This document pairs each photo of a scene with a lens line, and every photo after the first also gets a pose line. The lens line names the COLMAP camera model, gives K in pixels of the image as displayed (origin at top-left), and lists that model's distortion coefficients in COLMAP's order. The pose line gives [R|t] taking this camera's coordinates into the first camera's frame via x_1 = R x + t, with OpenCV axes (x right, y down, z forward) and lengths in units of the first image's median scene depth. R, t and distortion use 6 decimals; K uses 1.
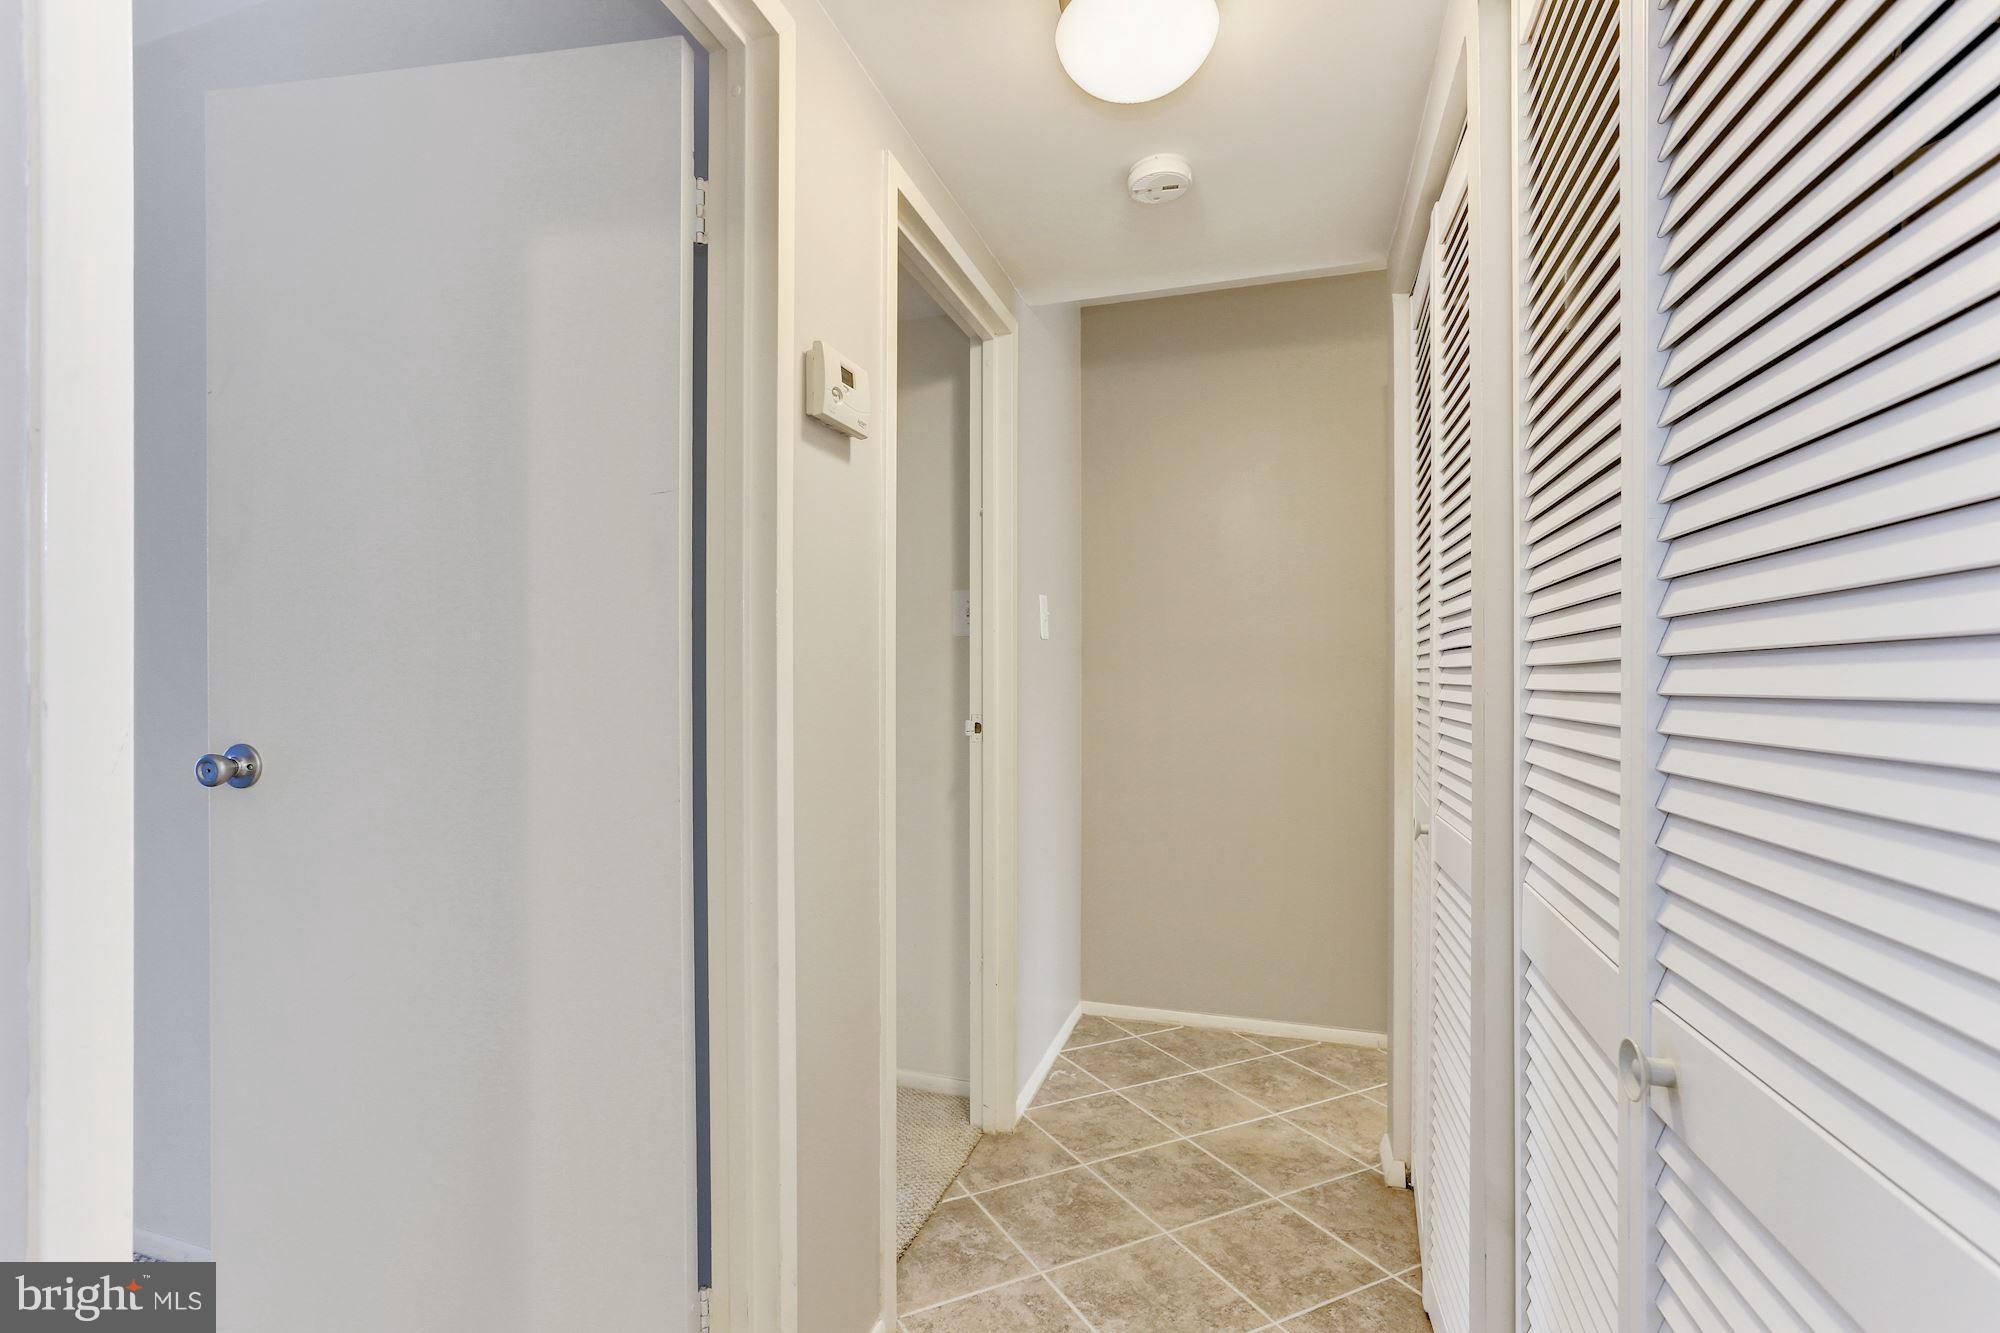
lens RADIAL K [[926.0, 0, 954.7], [0, 926.0, 674.4], [0, 0, 1]] dist [-0.033223, 0.027129]
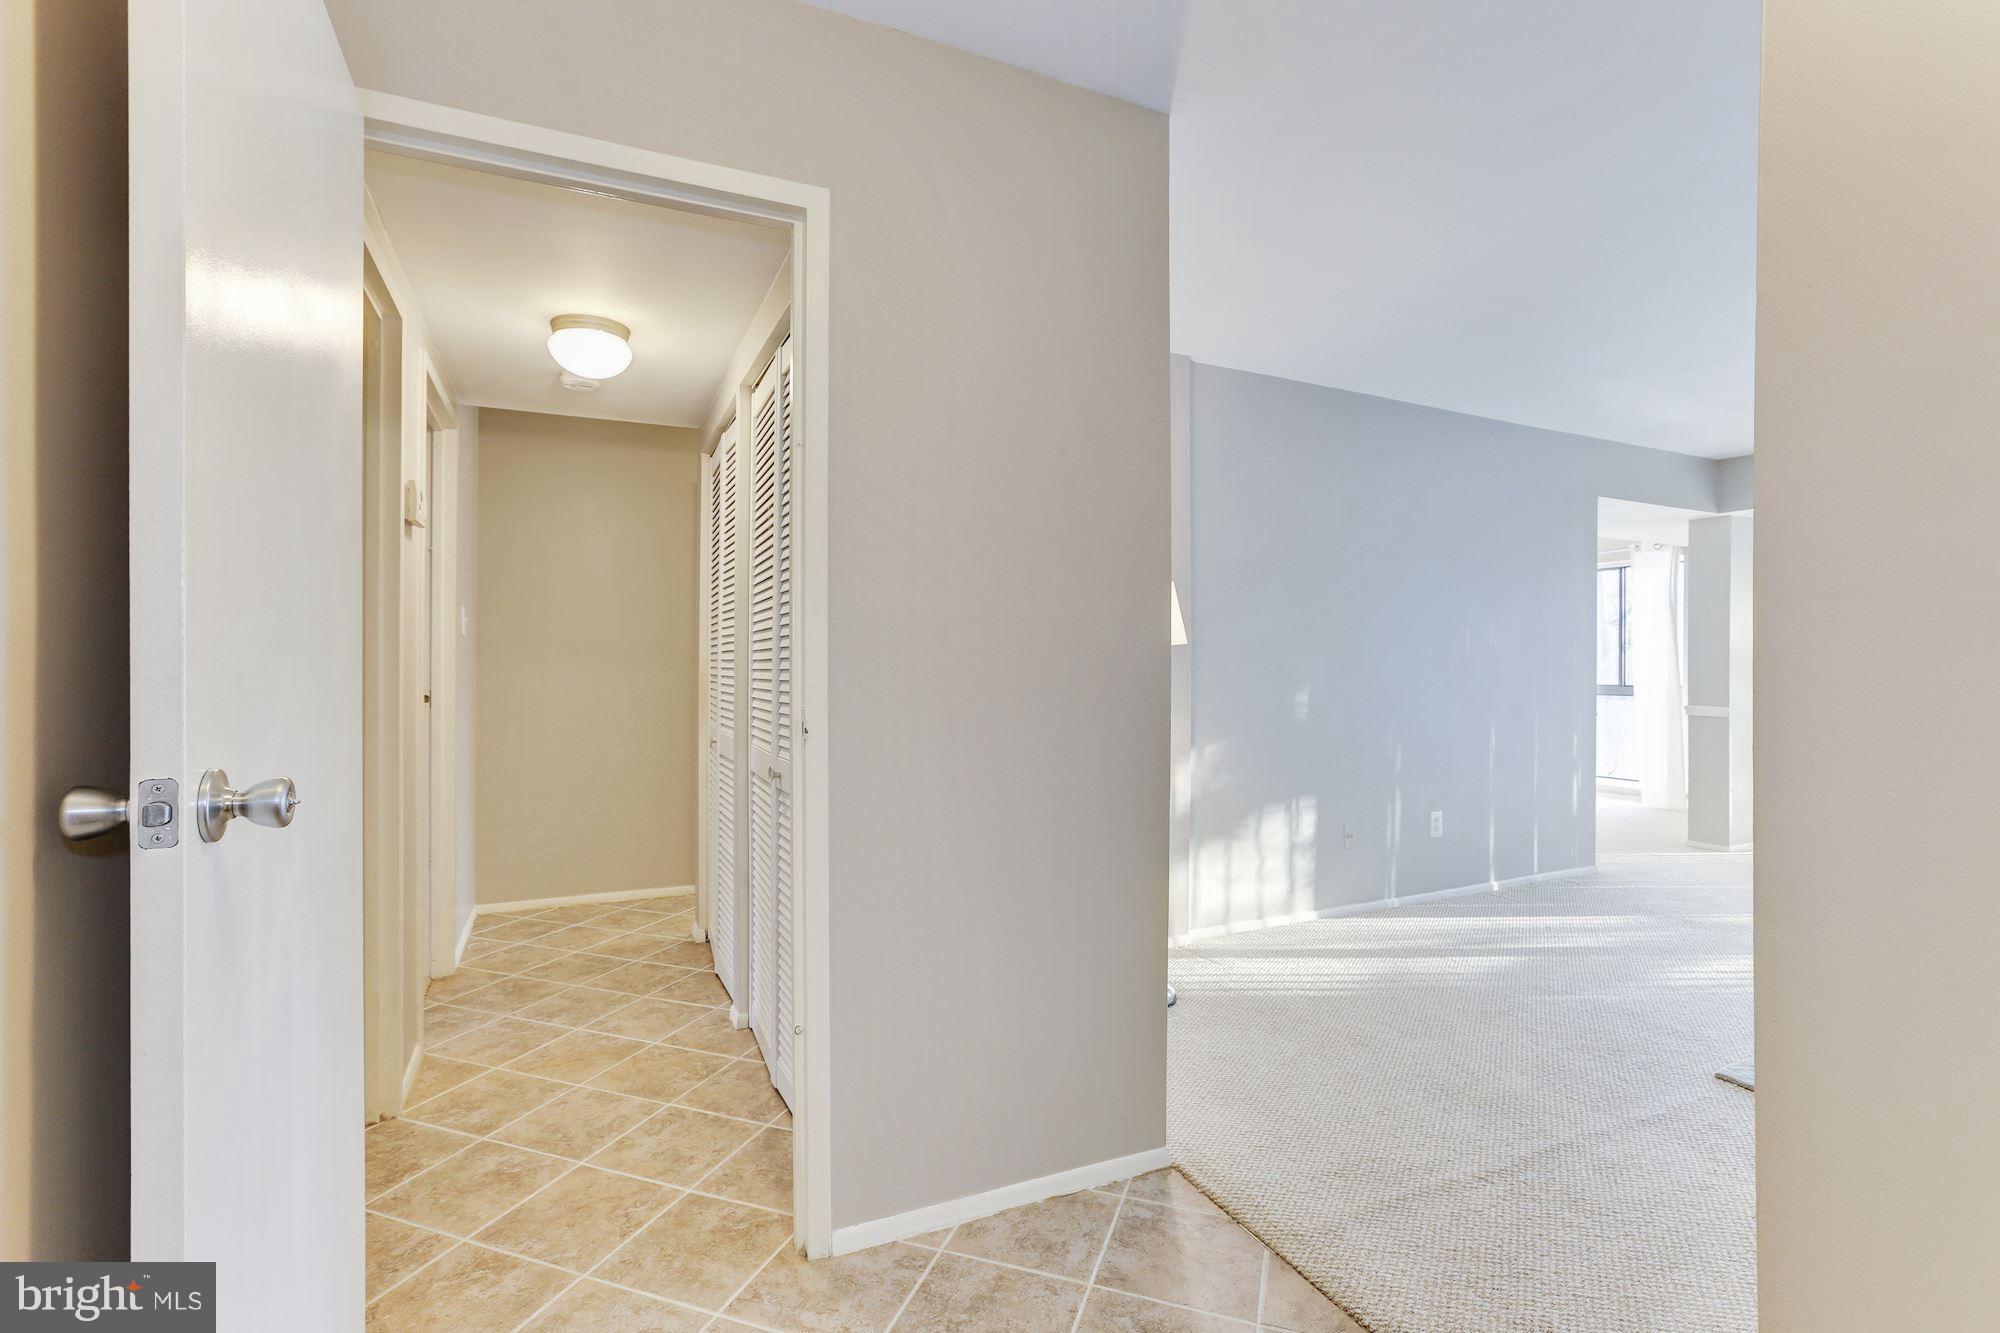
lens RADIAL K [[888.3, 0, 1000.0], [0, 888.3, 666.5], [0, 0, 1]] dist [-0.060990, 0.024460]
pose [[0.705427, 0.002936, 0.708776, -0.332961], [-0.007384, 0.999968, 0.003208, -0.002280], [-0.708744, -0.007496, 0.705426, -0.640689]]
